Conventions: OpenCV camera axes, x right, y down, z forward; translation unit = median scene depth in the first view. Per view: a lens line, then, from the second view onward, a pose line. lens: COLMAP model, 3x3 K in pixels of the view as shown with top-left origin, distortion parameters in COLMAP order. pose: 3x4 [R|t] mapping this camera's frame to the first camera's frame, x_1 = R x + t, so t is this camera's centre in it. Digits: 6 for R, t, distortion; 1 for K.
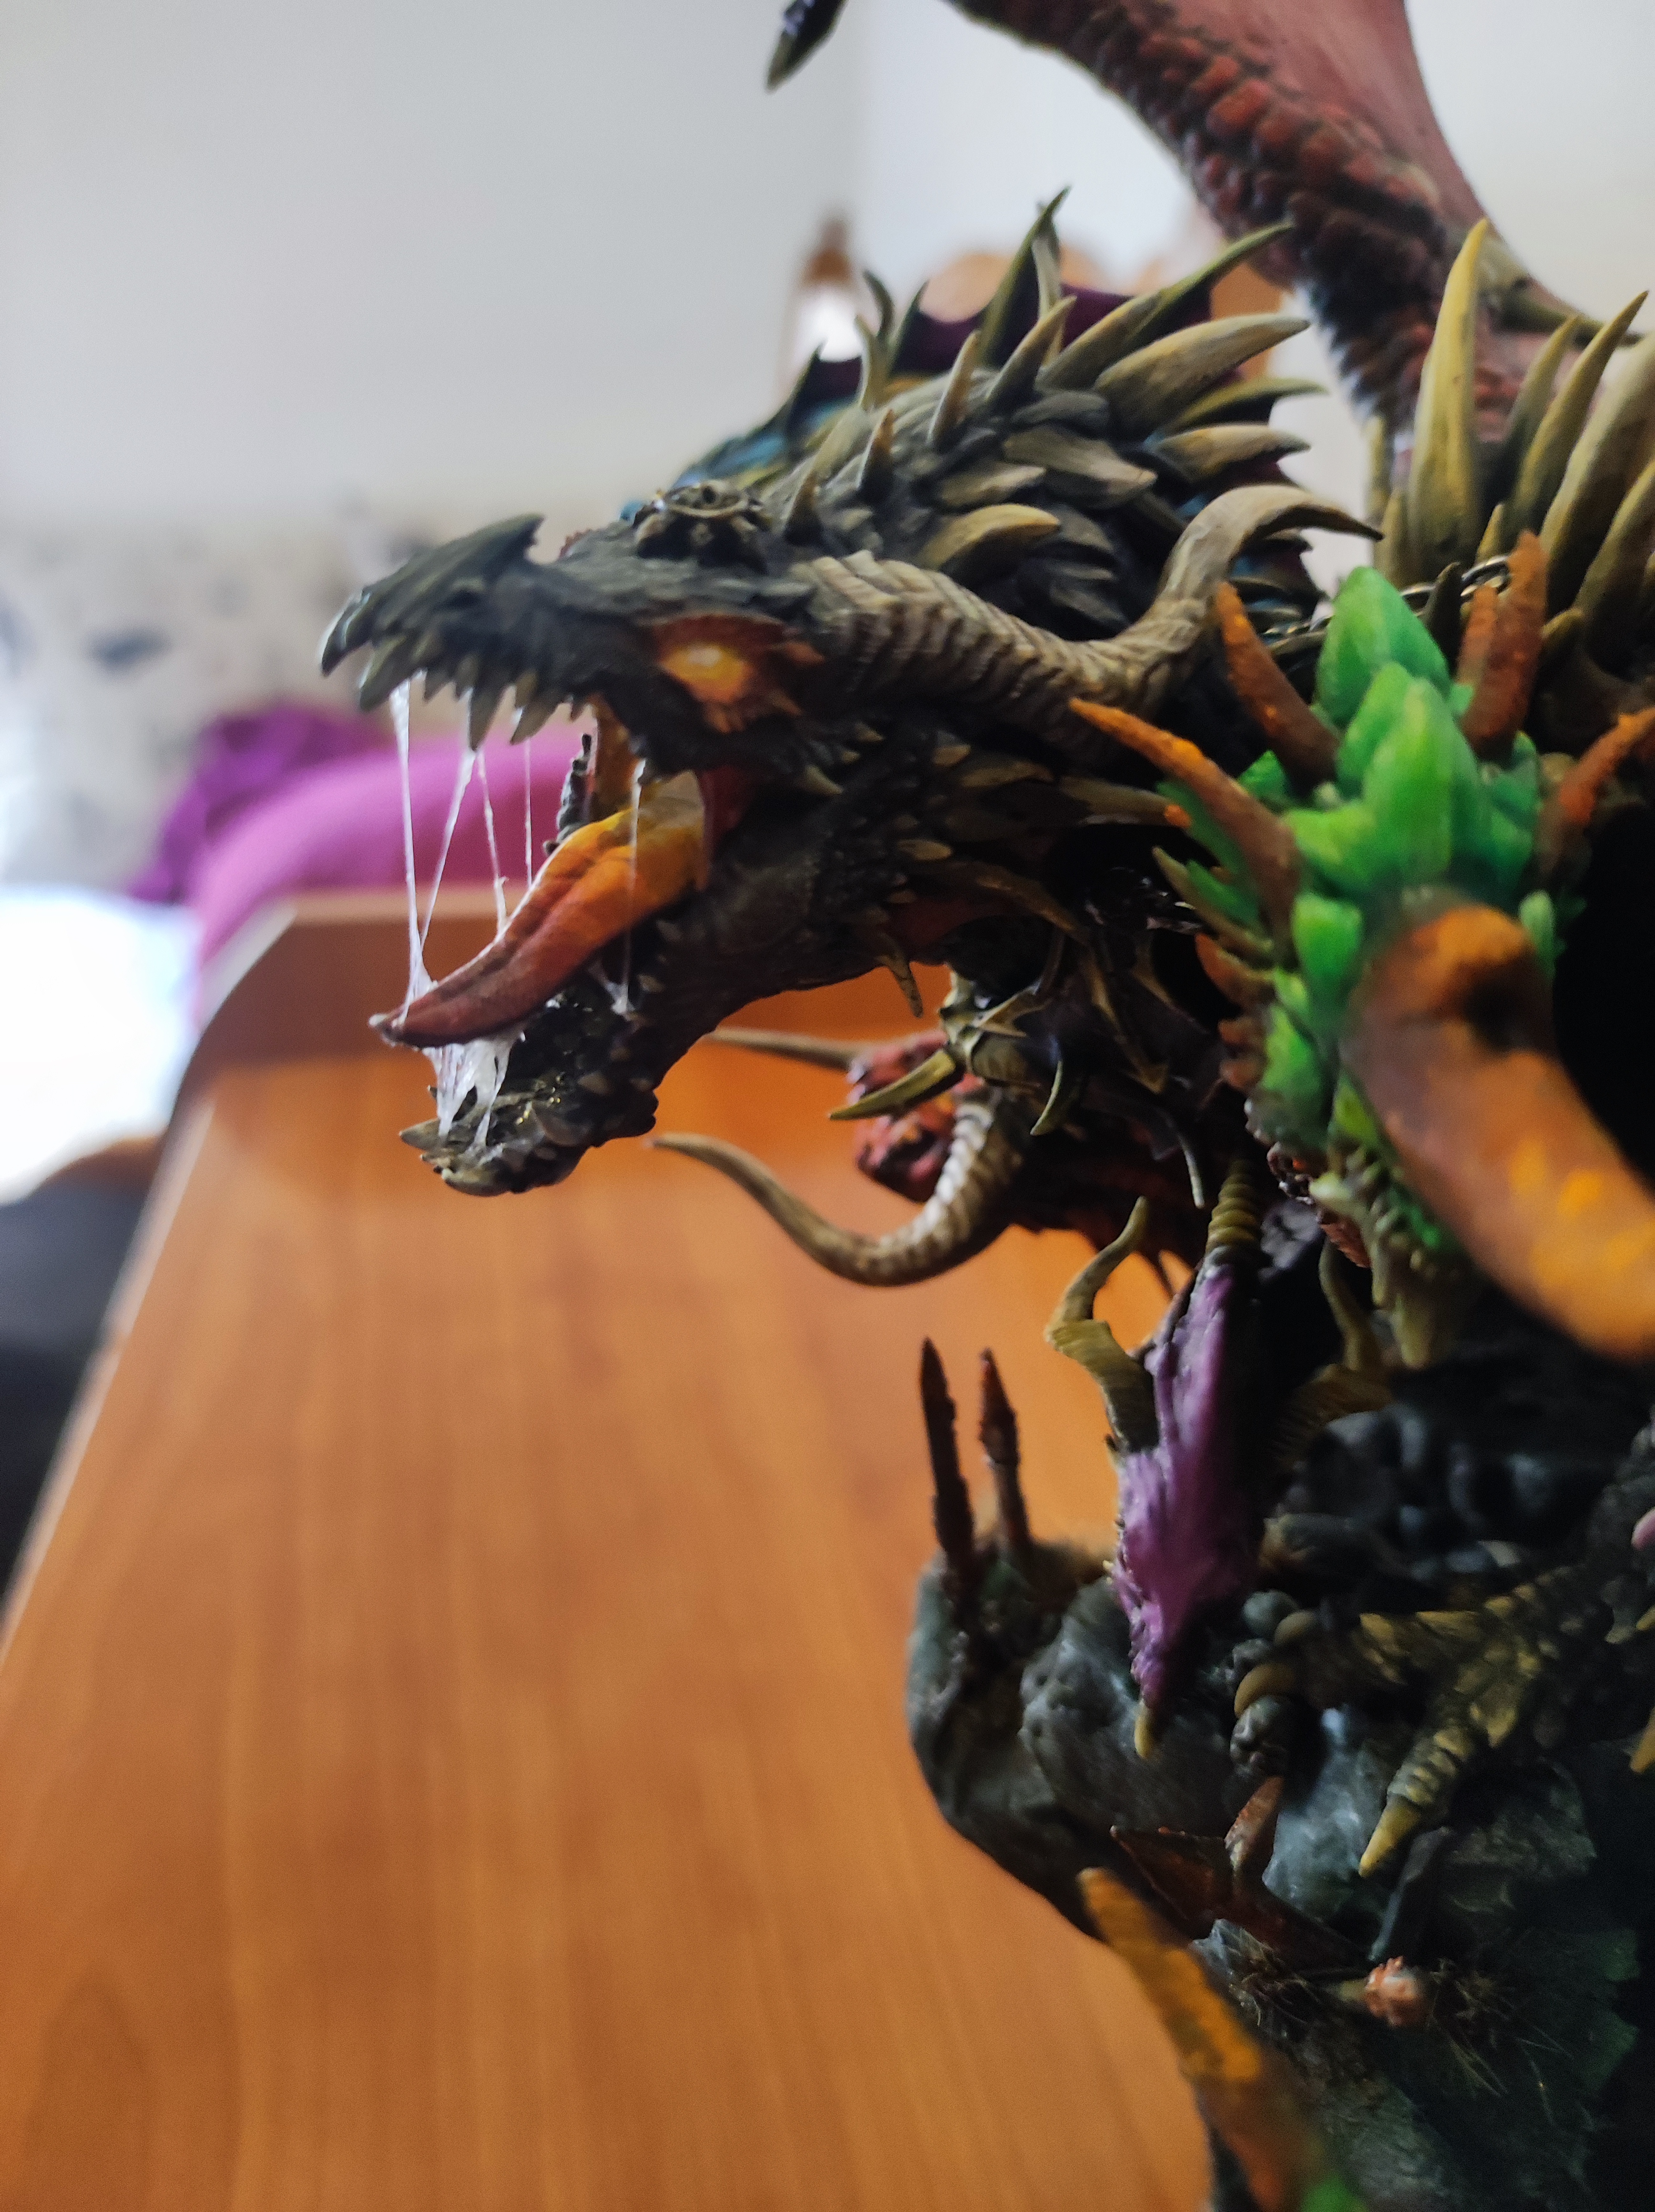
lens RADIAL K [[1745.7, 0, 873.8], [0, 1745.7, 1110.5], [0, 0, 1]] dist [-0.061497, 0.013299]
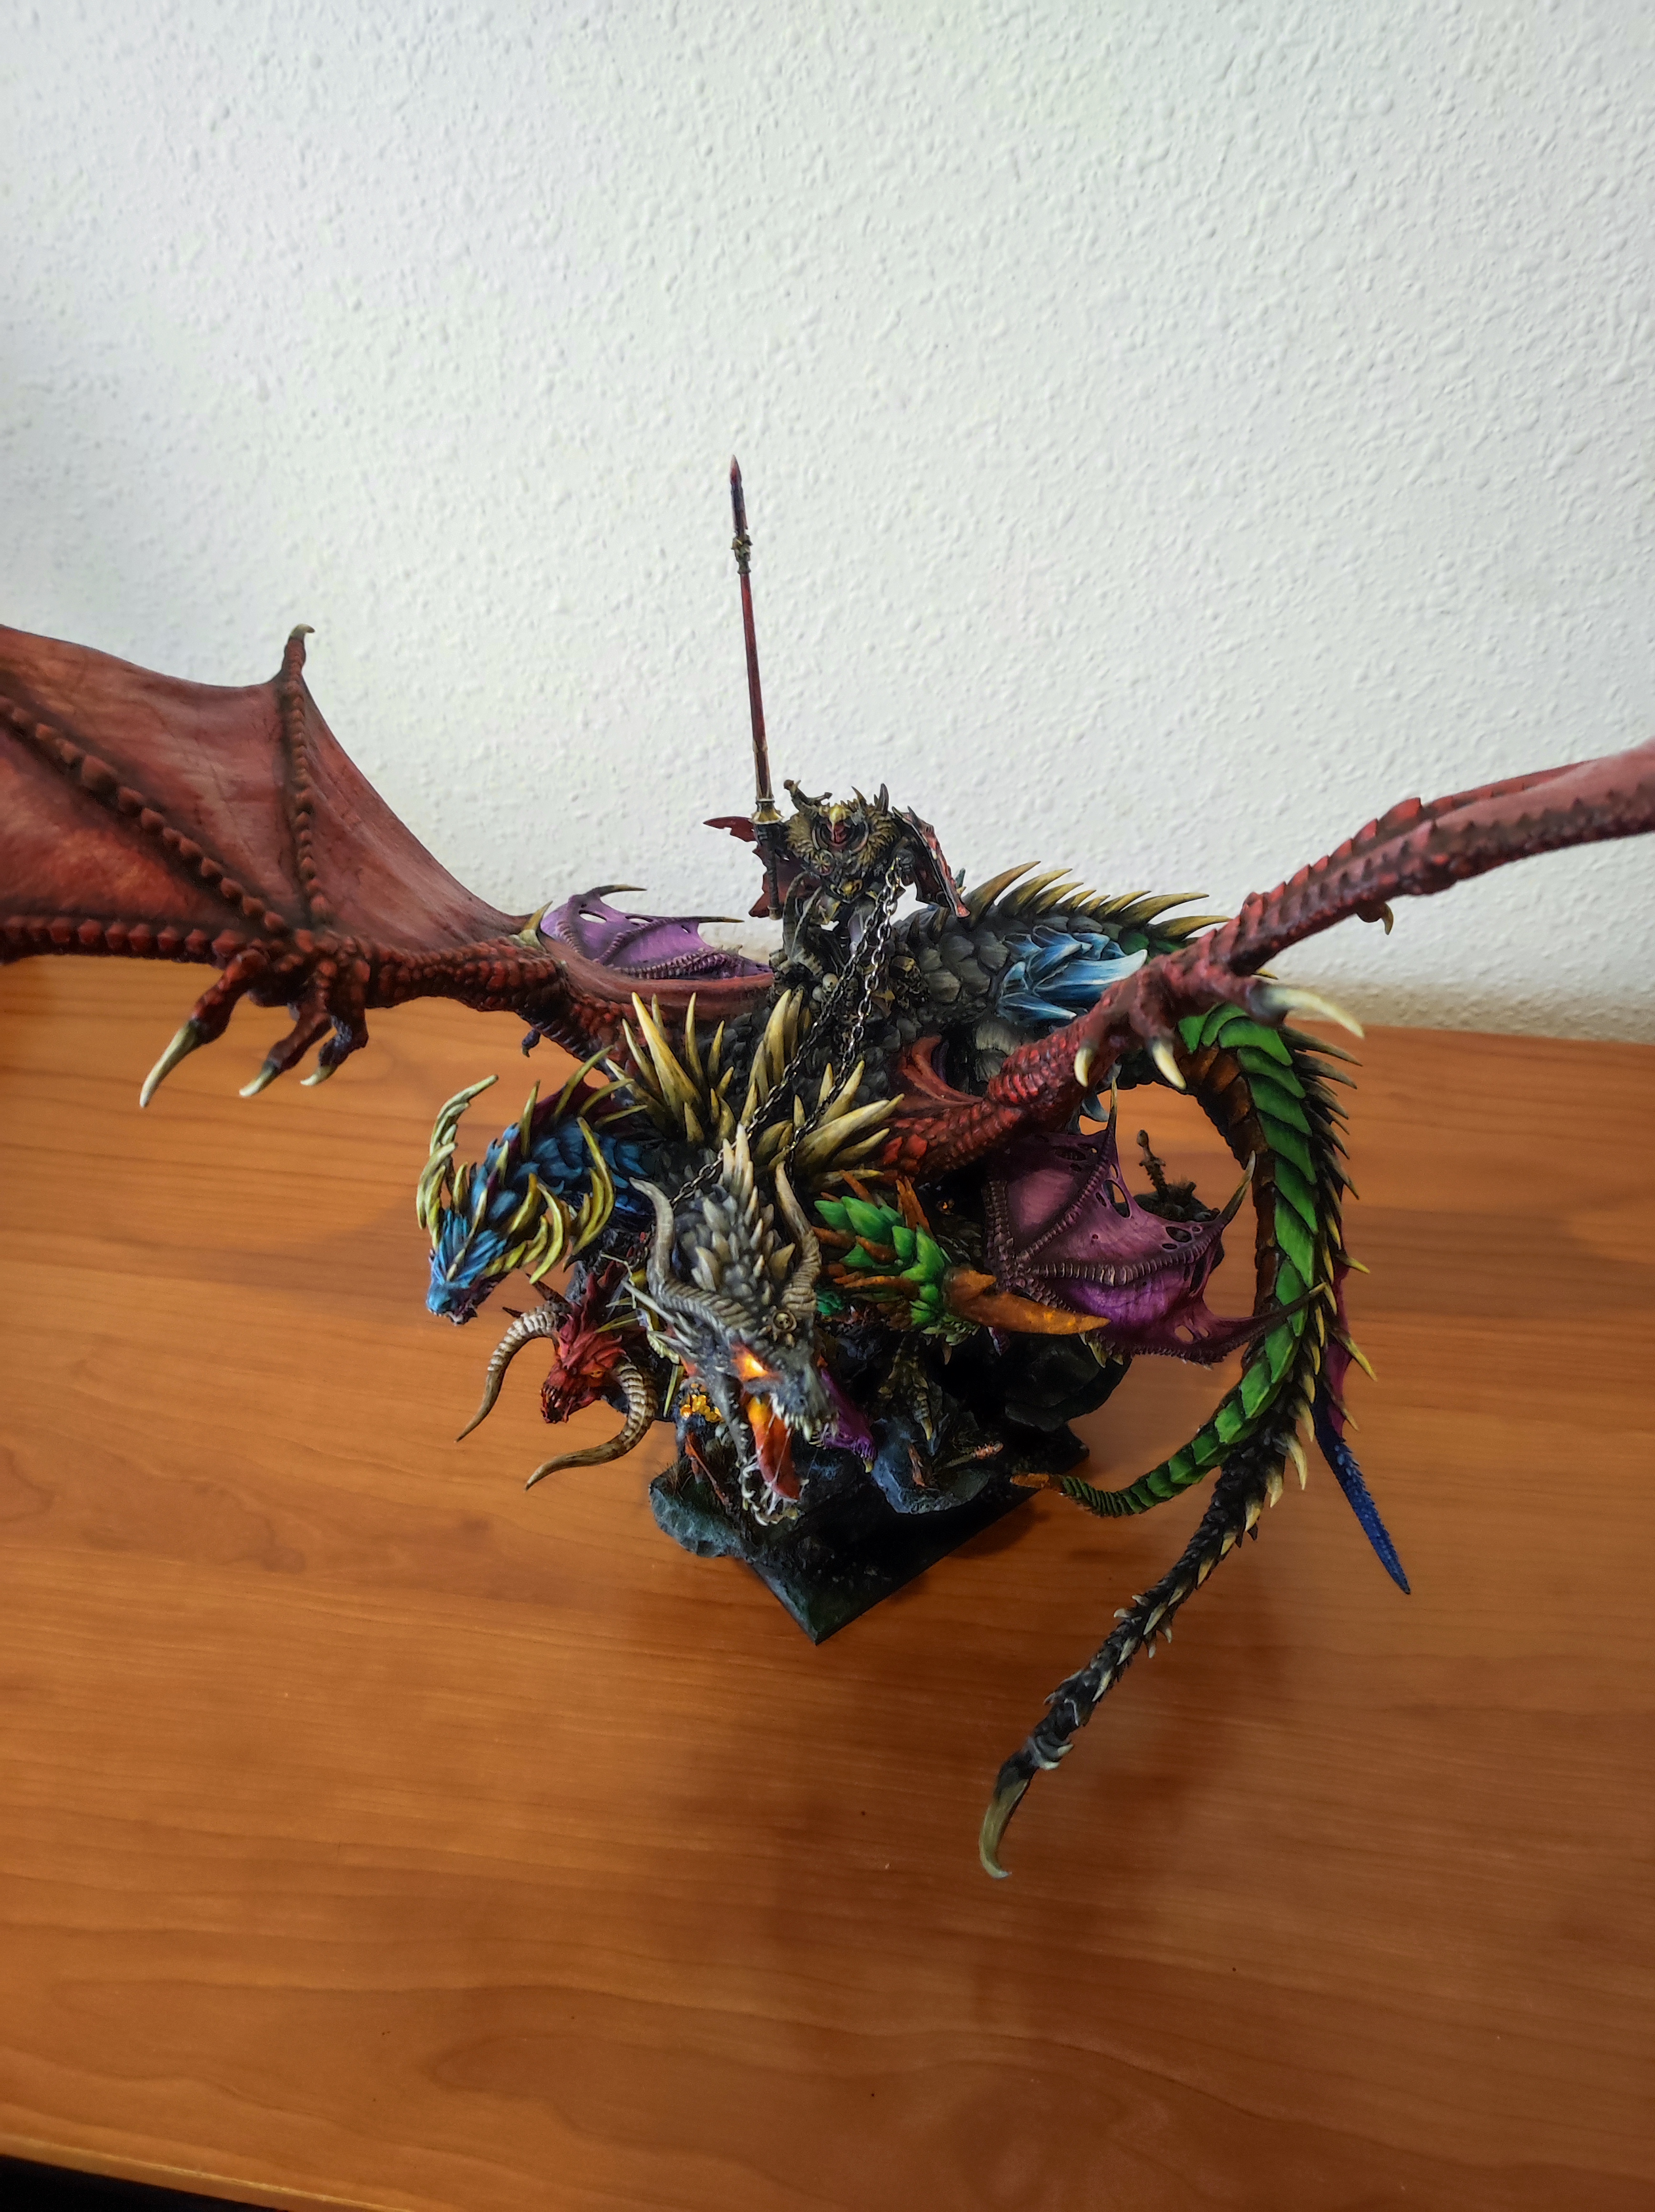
lens RADIAL K [[1658.2, 0, 816.1], [0, 1658.2, 1098.0], [0, 0, 1]] dist [0.012121, 0.001038]
pose [[0.347114, -0.641346, 0.684242, -1.848090], [0.392357, 0.761997, 0.515185, -2.133753], [-0.851803, 0.089640, 0.516137, -0.713896]]
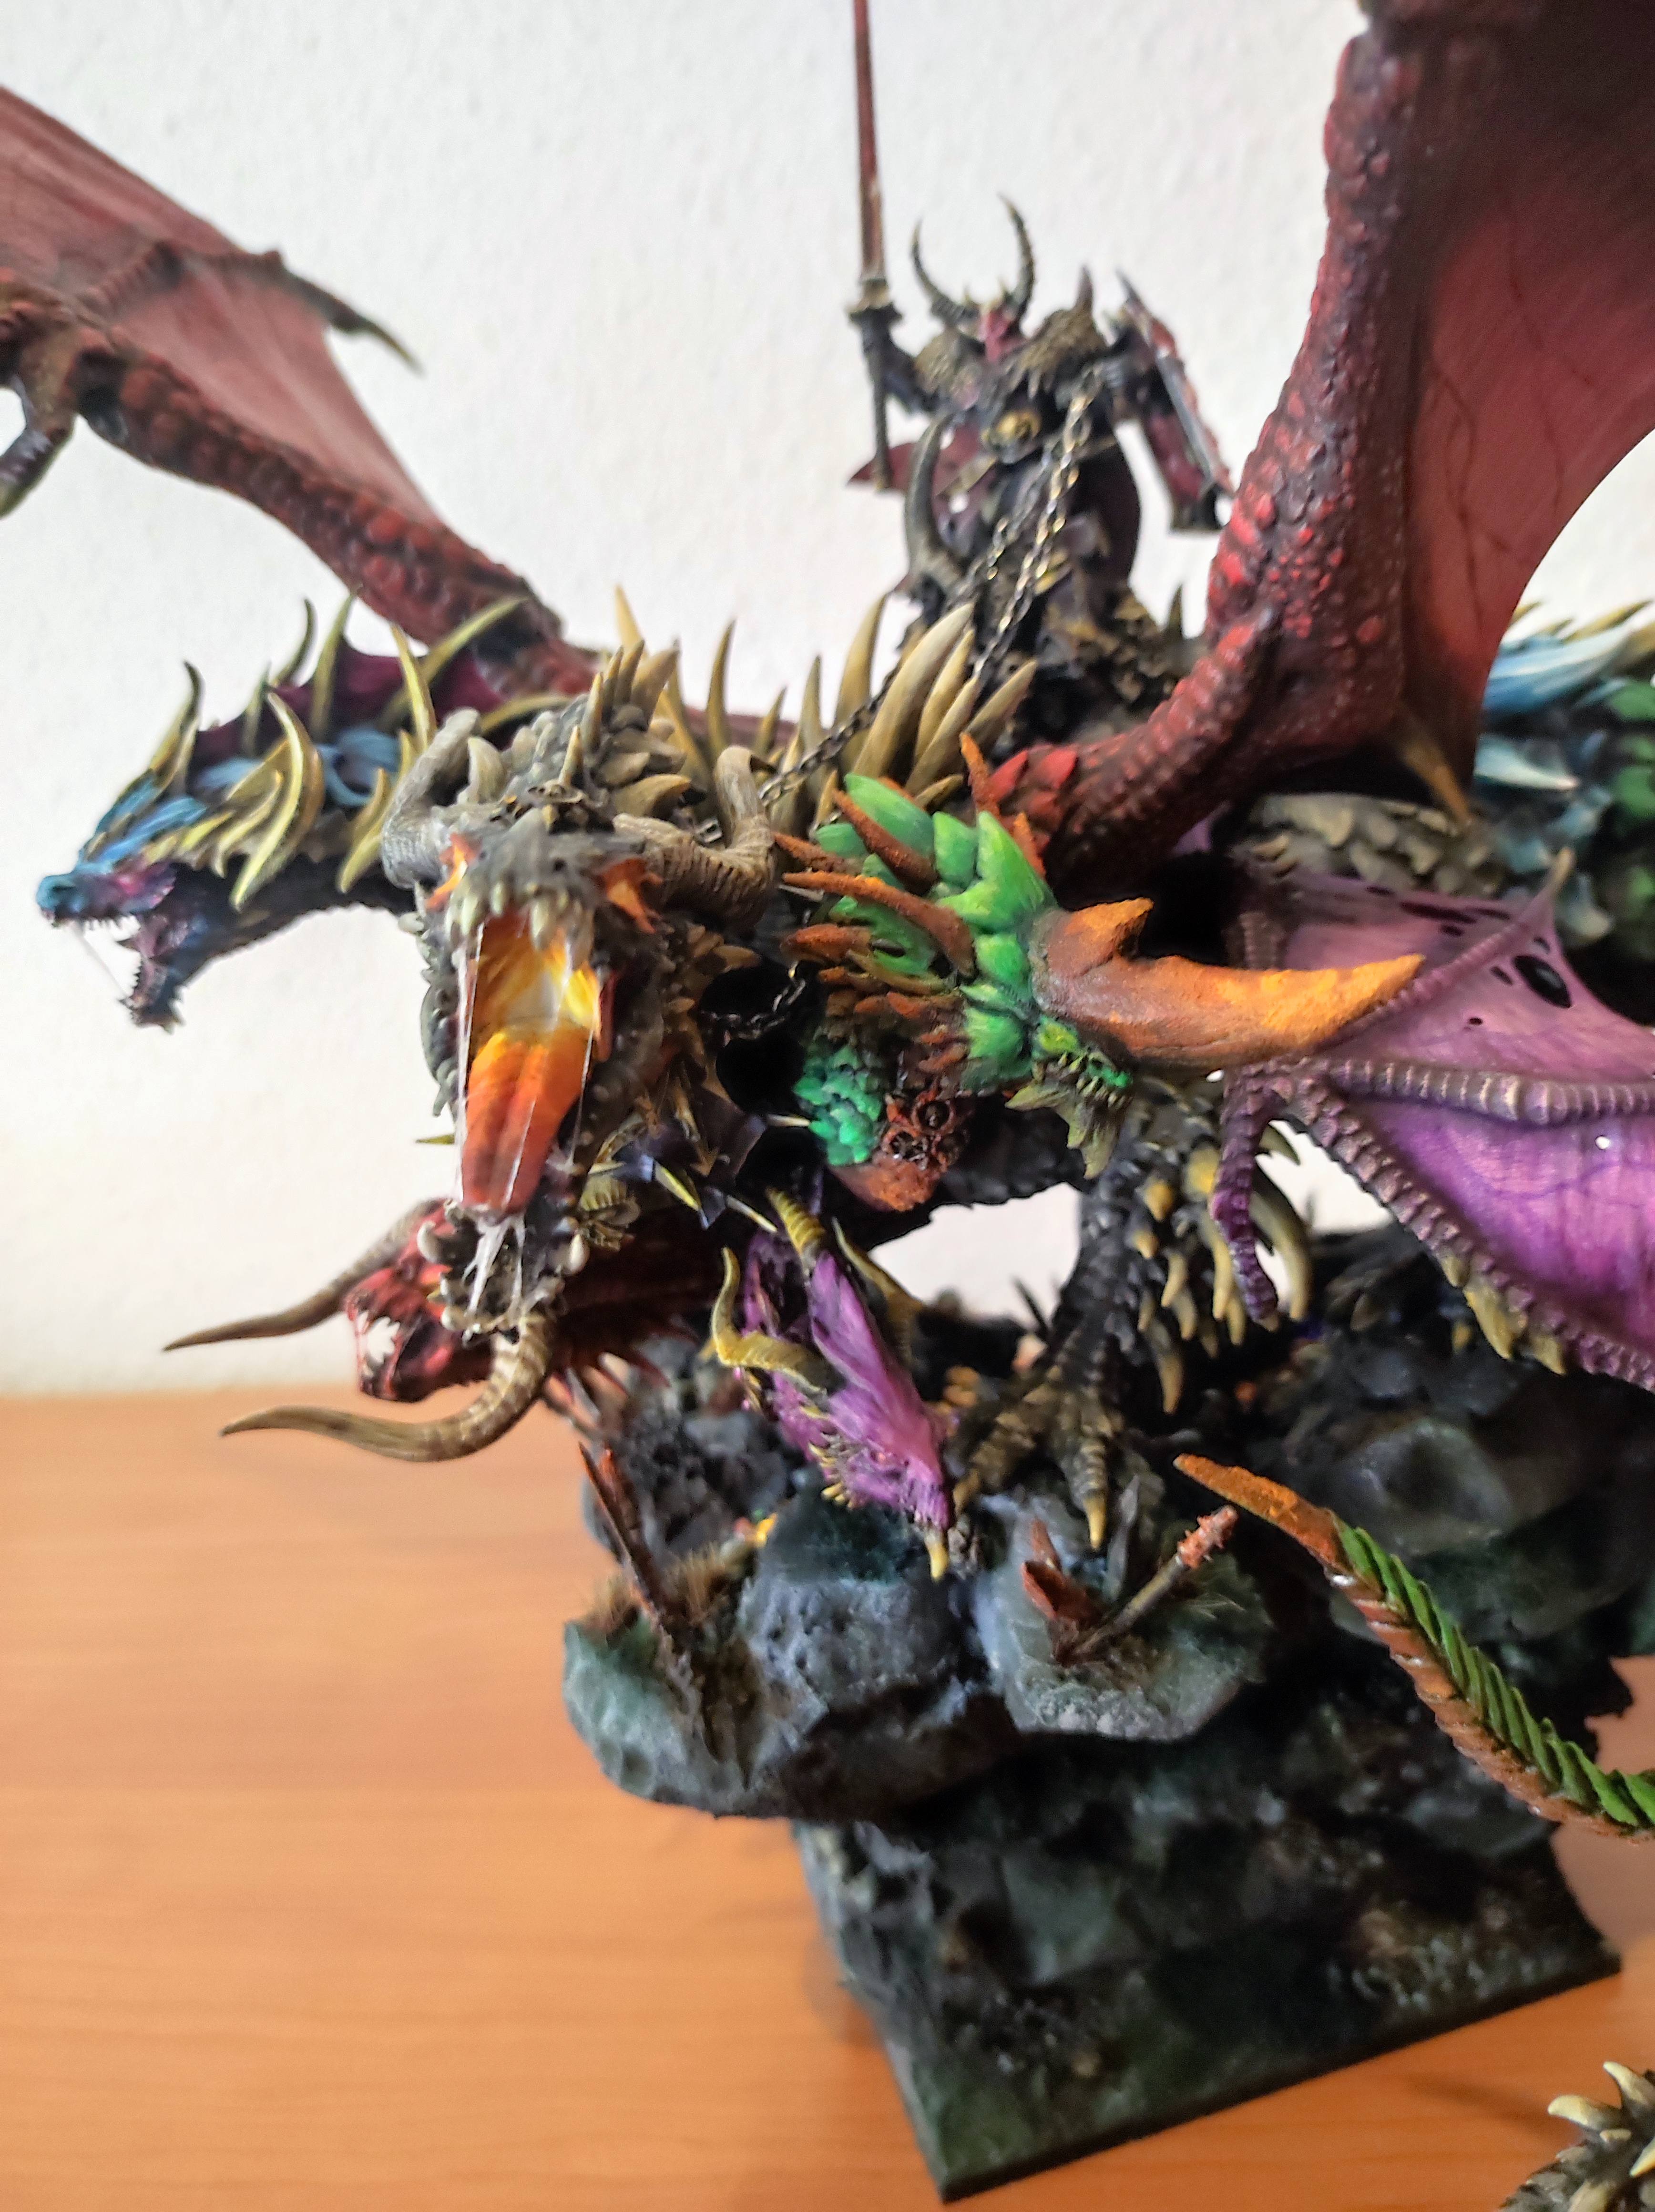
lens RADIAL K [[1745.7, 0, 850.3], [0, 1745.7, 1104.7], [0, 0, 1]] dist [-0.061497, 0.013299]
pose [[0.658069, -0.273076, 0.701694, -0.940868], [0.397858, 0.917305, -0.016138, 0.009106], [-0.639260, 0.289794, 0.712296, -0.119974]]
